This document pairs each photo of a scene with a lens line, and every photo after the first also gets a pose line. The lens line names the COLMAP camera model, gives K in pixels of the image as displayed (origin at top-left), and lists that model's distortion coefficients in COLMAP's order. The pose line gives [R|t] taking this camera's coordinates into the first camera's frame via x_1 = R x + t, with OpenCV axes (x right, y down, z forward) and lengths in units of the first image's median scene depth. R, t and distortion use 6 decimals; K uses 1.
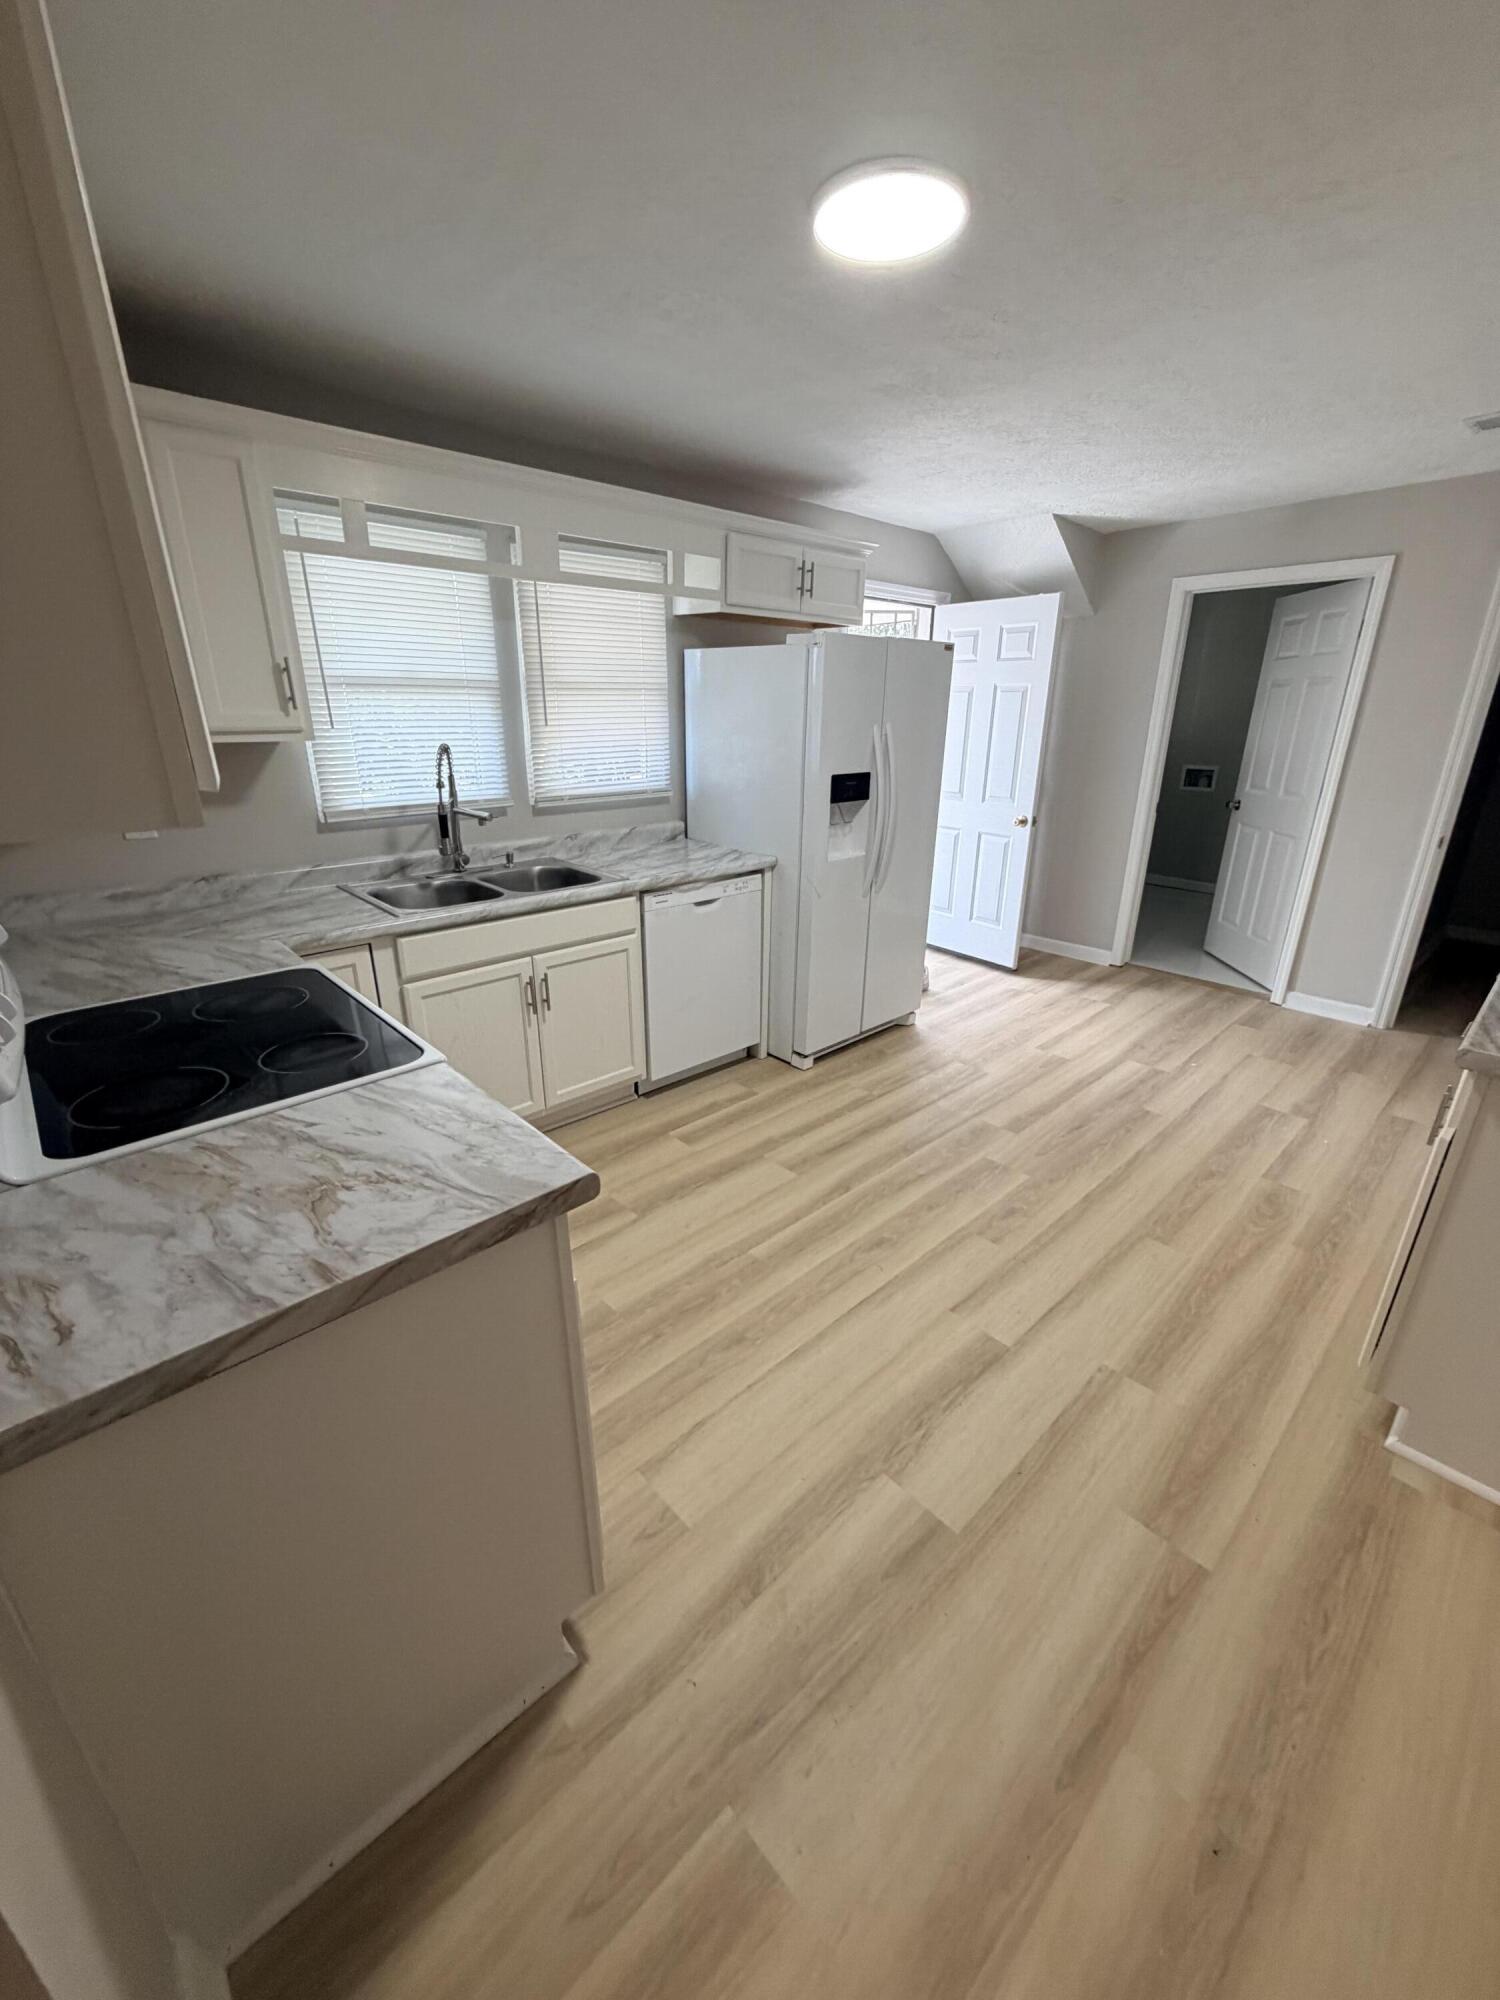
lens RADIAL K [[790.2, 0, 750.0], [0, 790.2, 1000.0], [0, 0, 1]] dist [-0.002170, 0.000204]
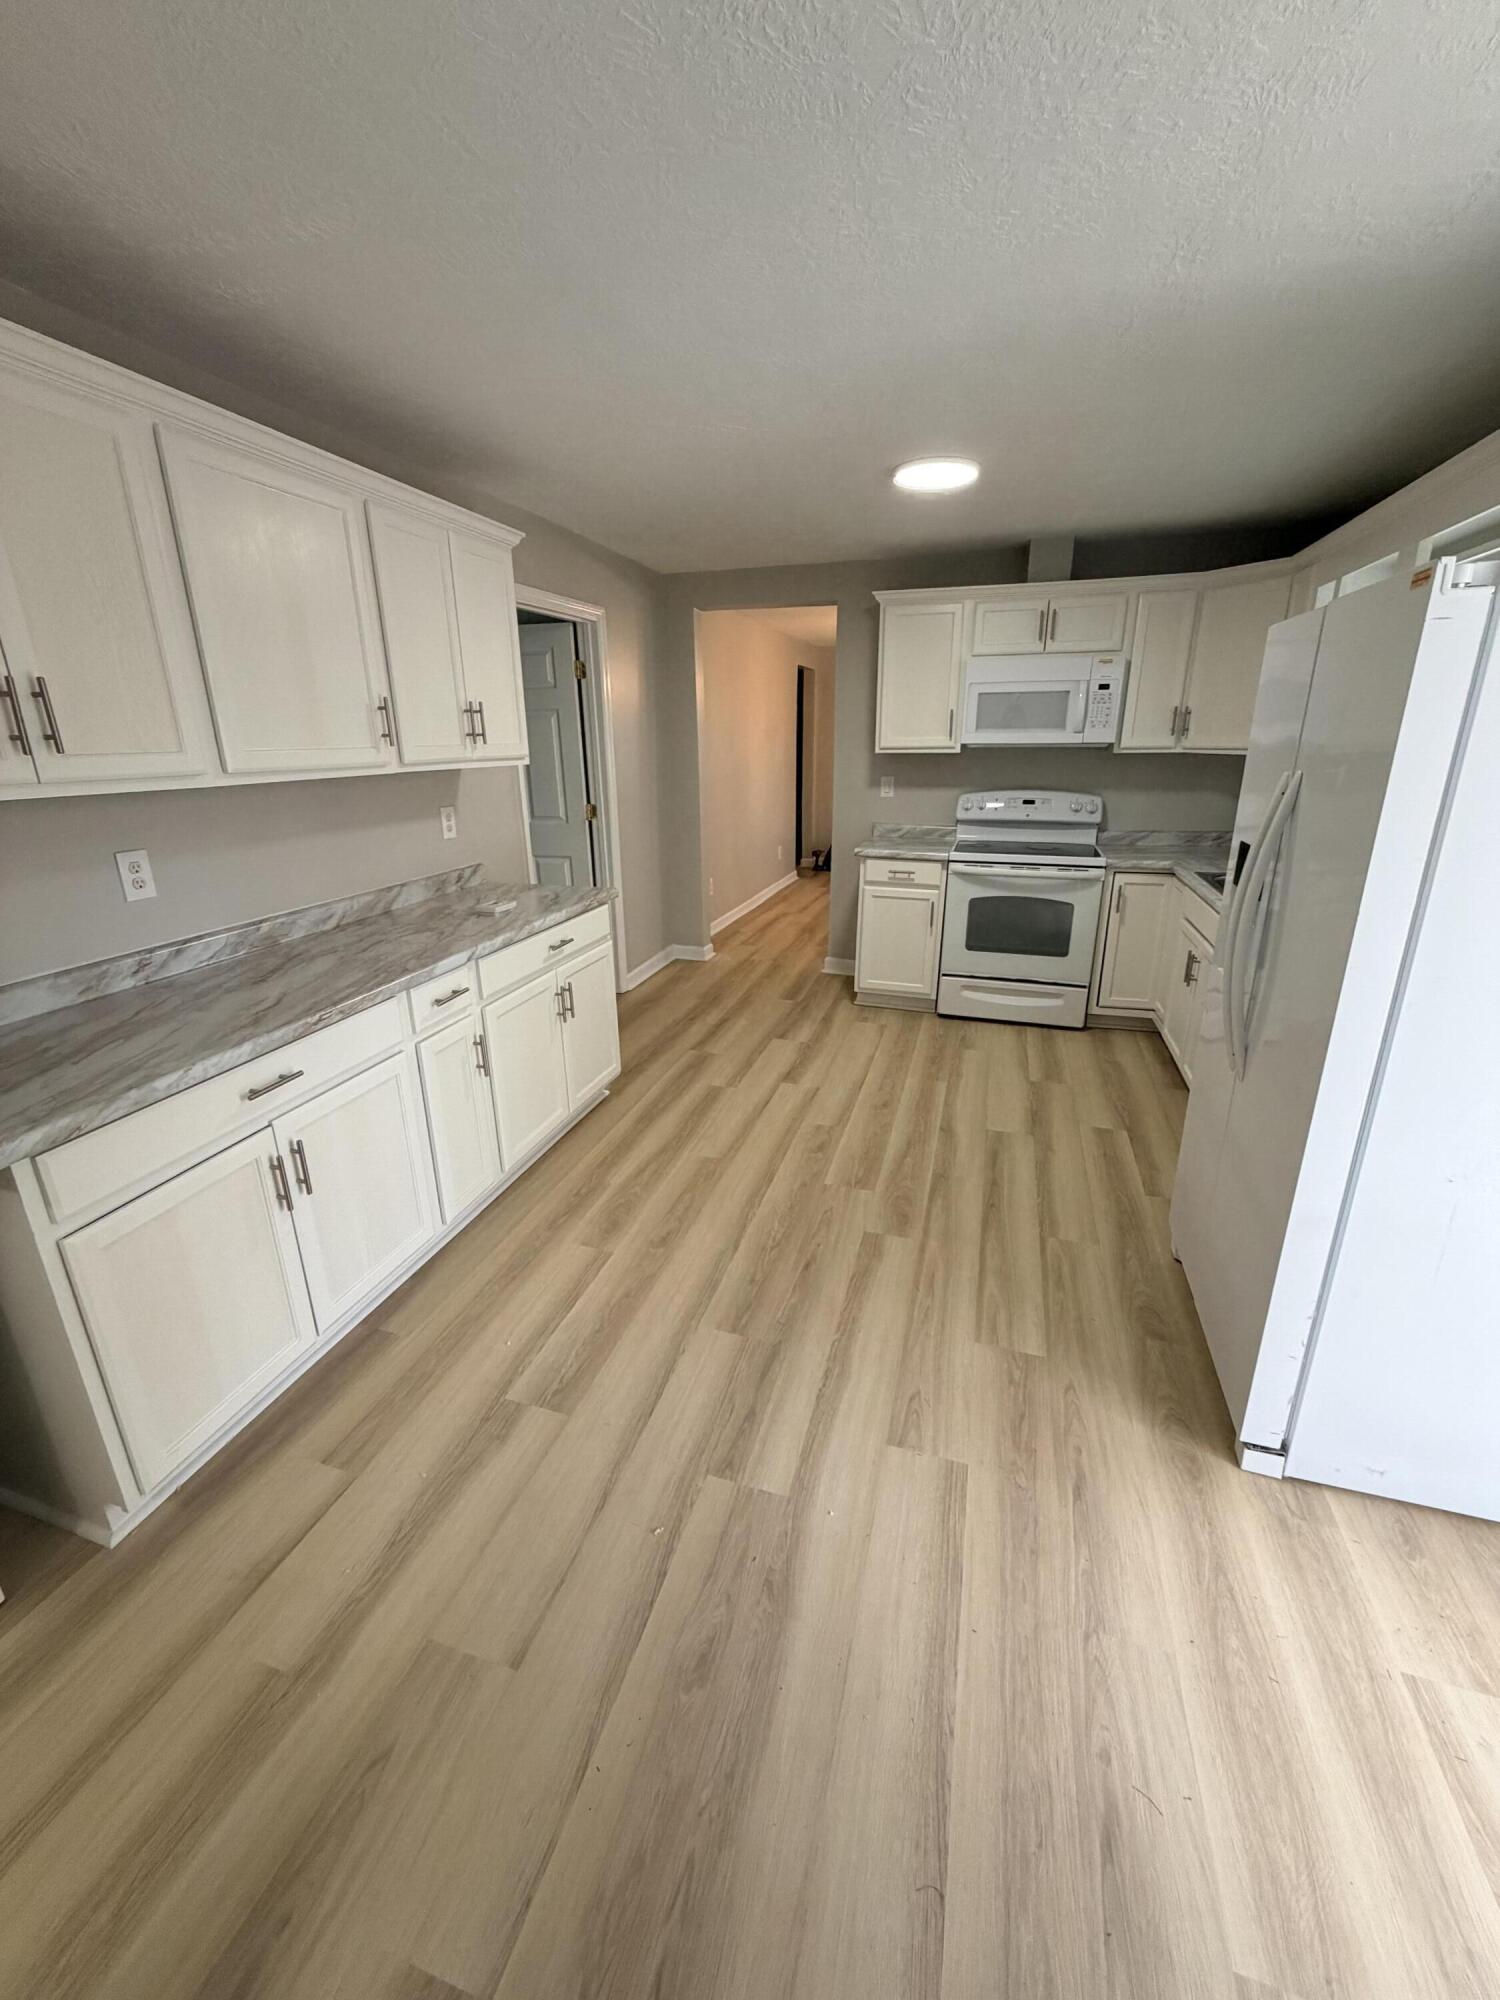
lens RADIAL K [[790.2, 0, 750.0], [0, 790.2, 1000.0], [0, 0, 1]] dist [-0.002170, 0.000204]
pose [[-0.866571, 0.162783, -0.471758, 0.822604], [-0.169524, 0.793079, 0.585054, -0.517820], [0.469378, 0.586965, -0.659664, 1.383776]]
